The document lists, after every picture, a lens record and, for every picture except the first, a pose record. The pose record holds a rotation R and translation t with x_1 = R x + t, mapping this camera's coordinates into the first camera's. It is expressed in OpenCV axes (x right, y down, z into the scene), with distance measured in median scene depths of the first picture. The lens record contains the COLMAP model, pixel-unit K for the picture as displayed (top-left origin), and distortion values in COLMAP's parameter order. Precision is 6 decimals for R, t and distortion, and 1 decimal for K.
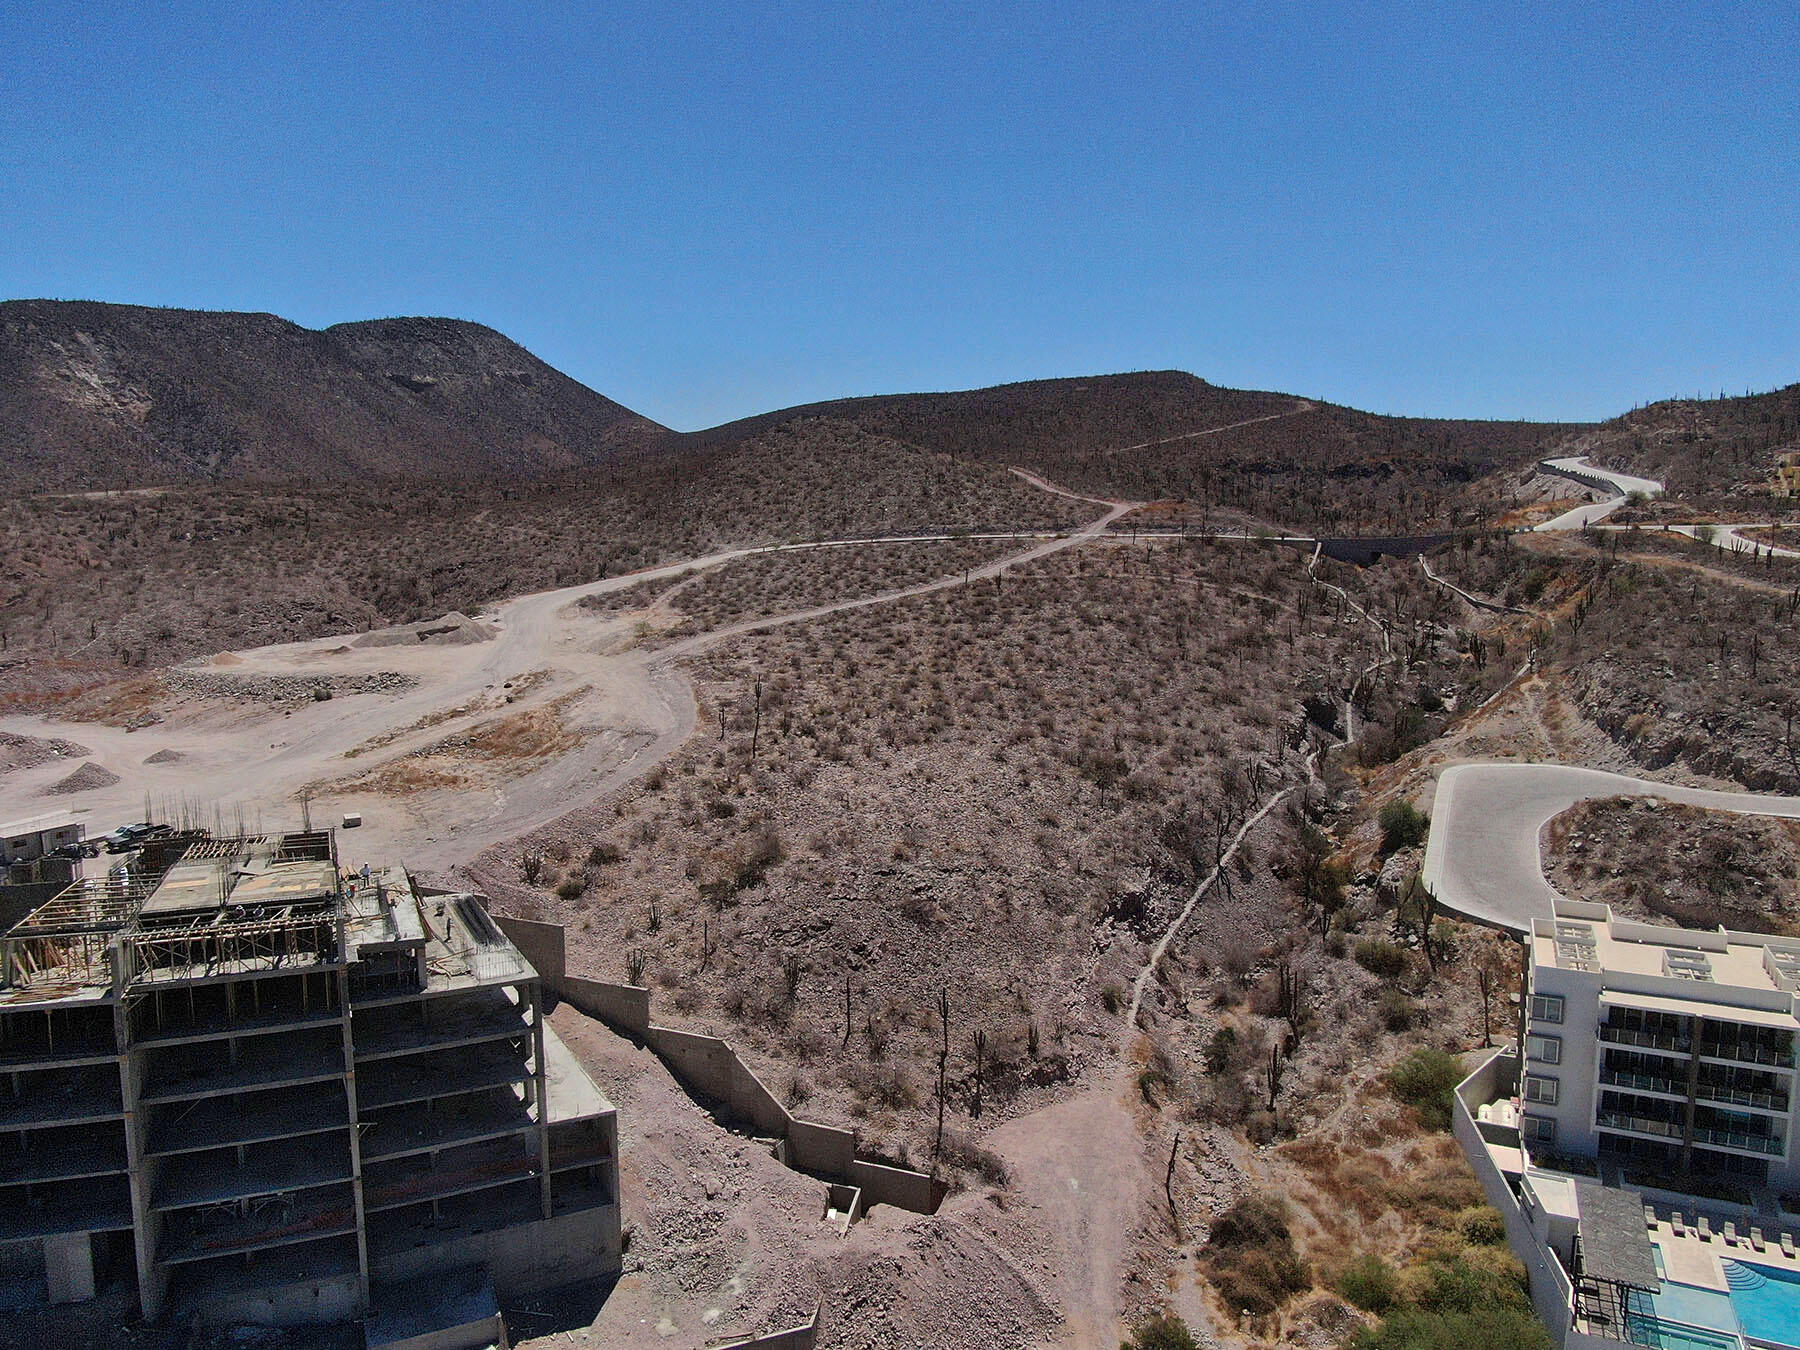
lens RADIAL K [[1307.5, 0, 900.0], [0, 1307.5, 675.0], [0, 0, 1]] dist [-0.016300, 0.002830]
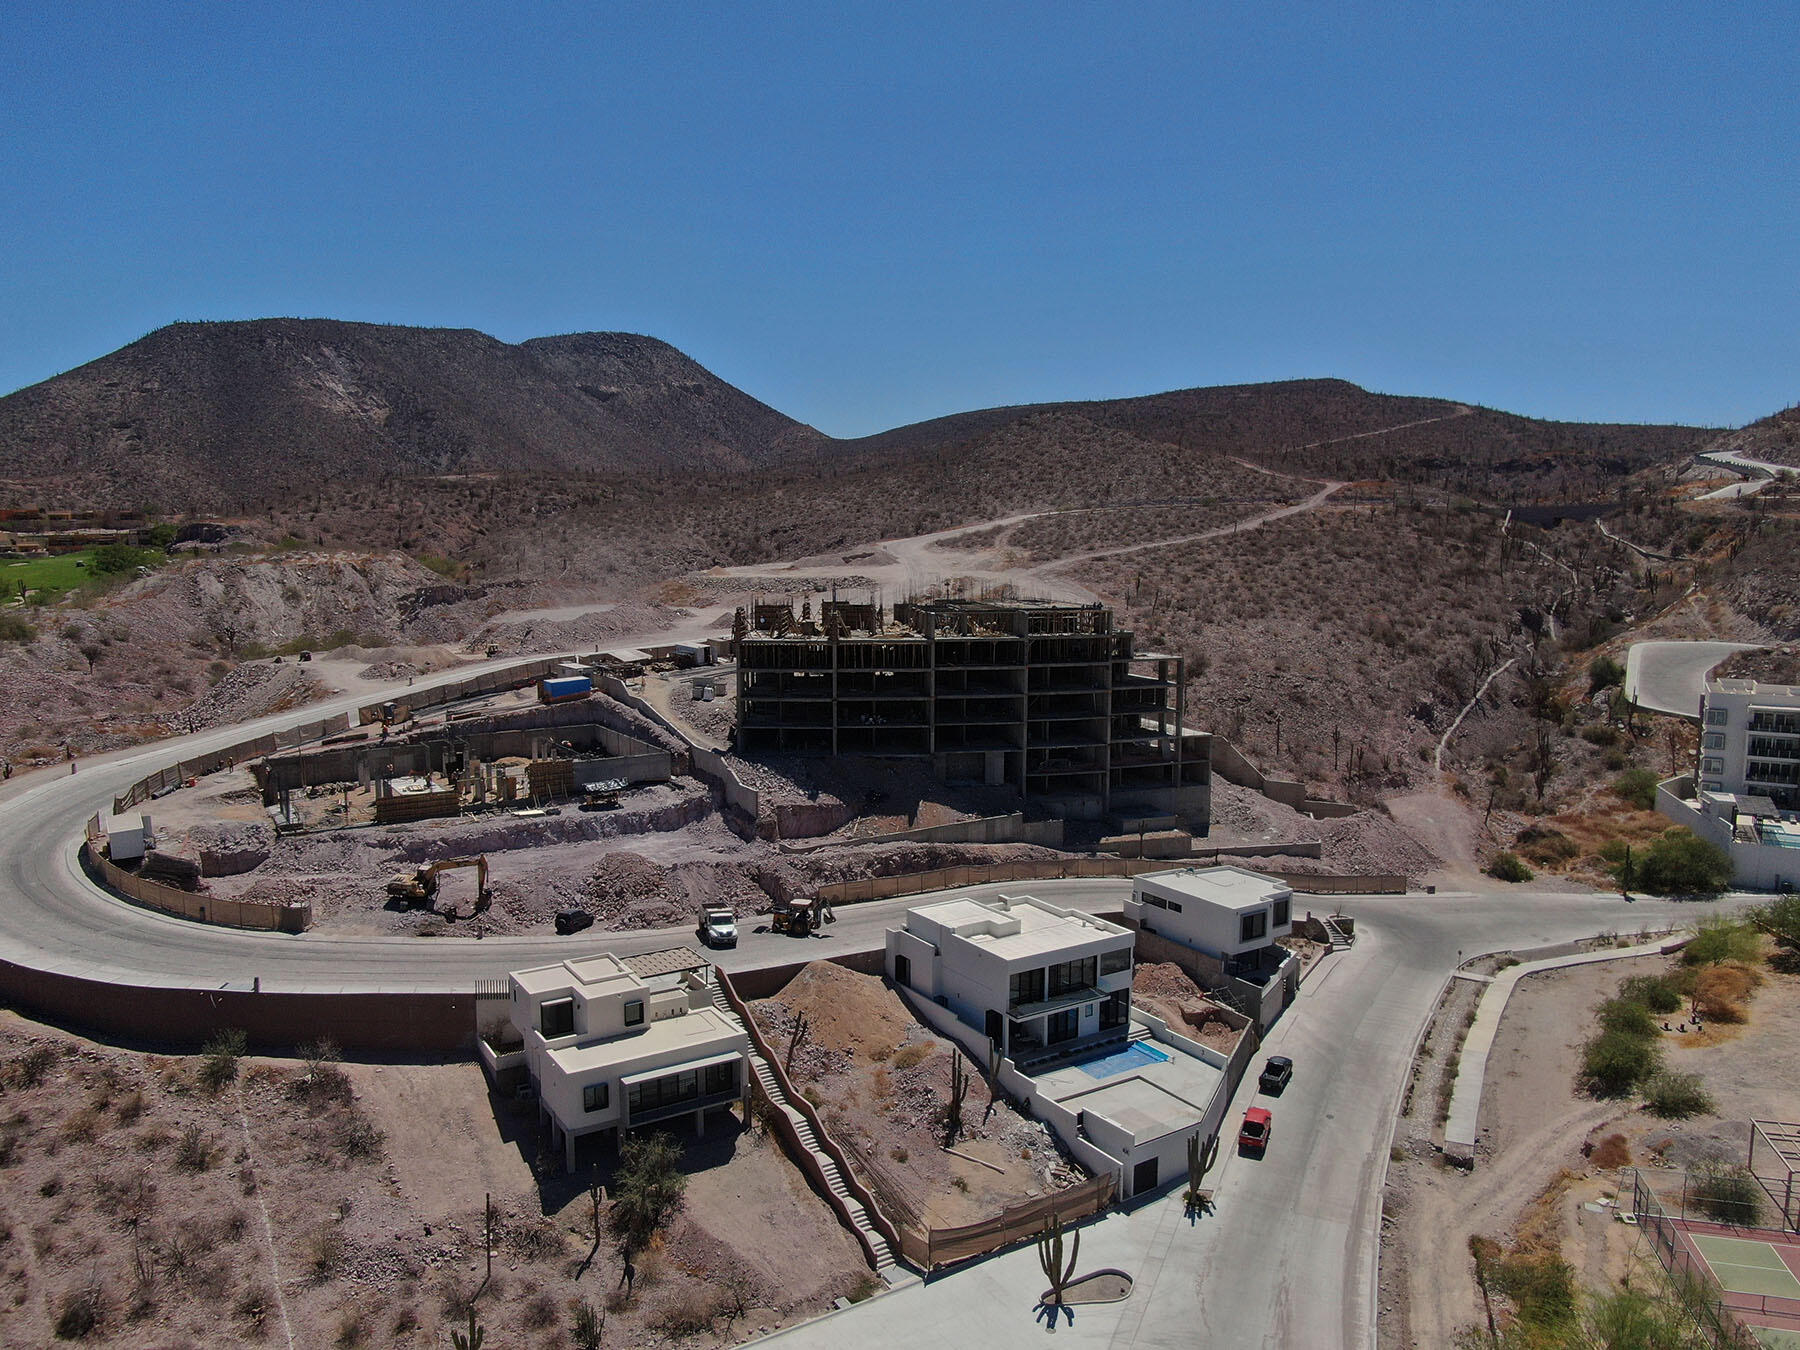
lens RADIAL K [[1310.5, 0, 900.0], [0, 1310.5, 675.0], [0, 0, 1]] dist [-0.030261, 0.021697]
pose [[0.996119, 0.016491, -0.086454, -0.202525], [-0.017364, 0.999806, -0.009350, 0.108375], [0.086283, 0.010815, 0.996212, -0.378980]]
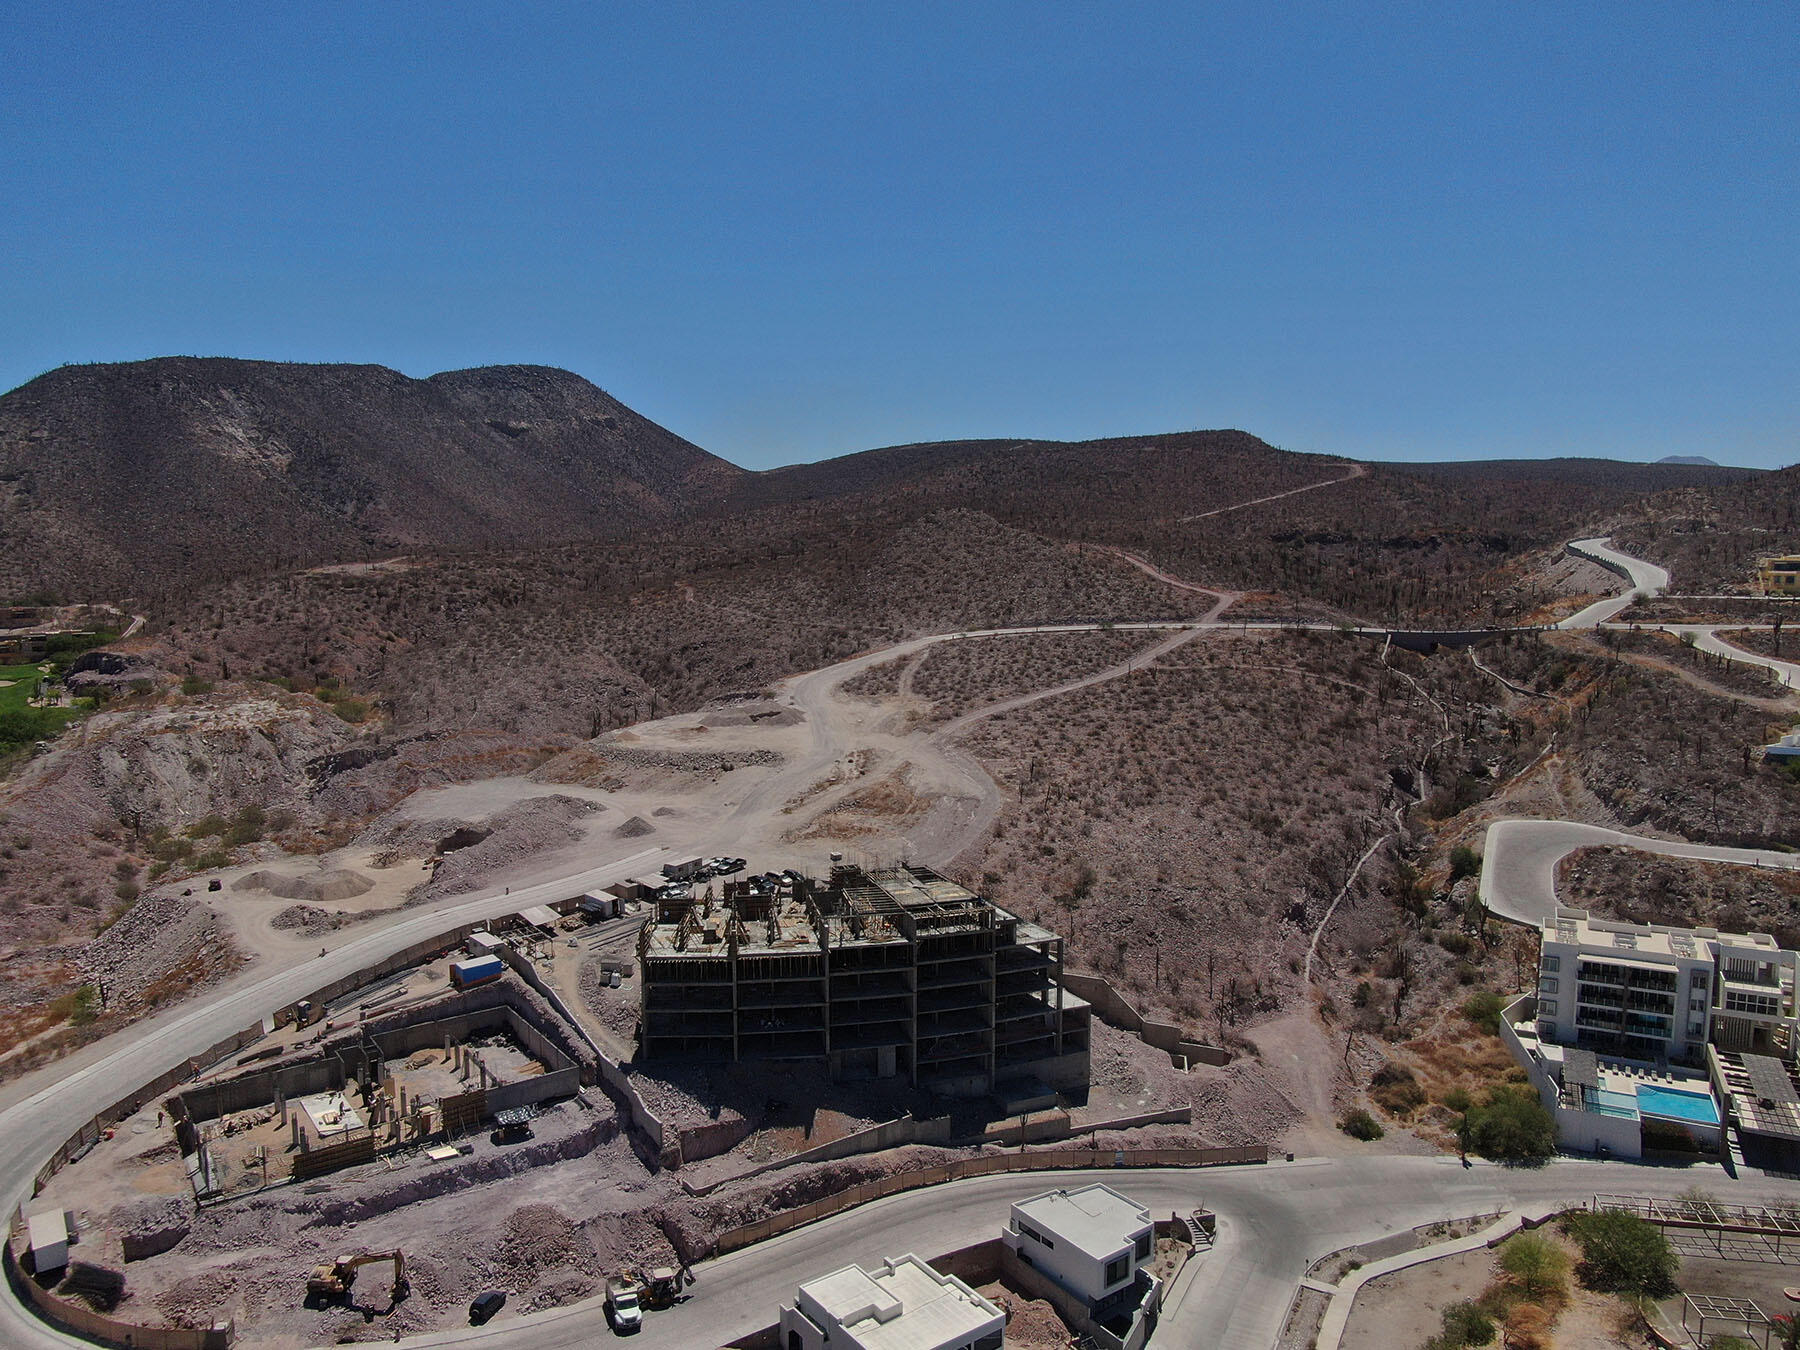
lens RADIAL K [[1307.2, 0, 902.2], [0, 1307.2, 680.6], [0, 0, 1]] dist [-0.020844, 0.009747]
pose [[0.999733, 0.004894, -0.022599, -0.187056], [-0.005109, 0.999942, -0.009485, -0.061481], [0.022552, 0.009598, 0.999700, -0.423361]]
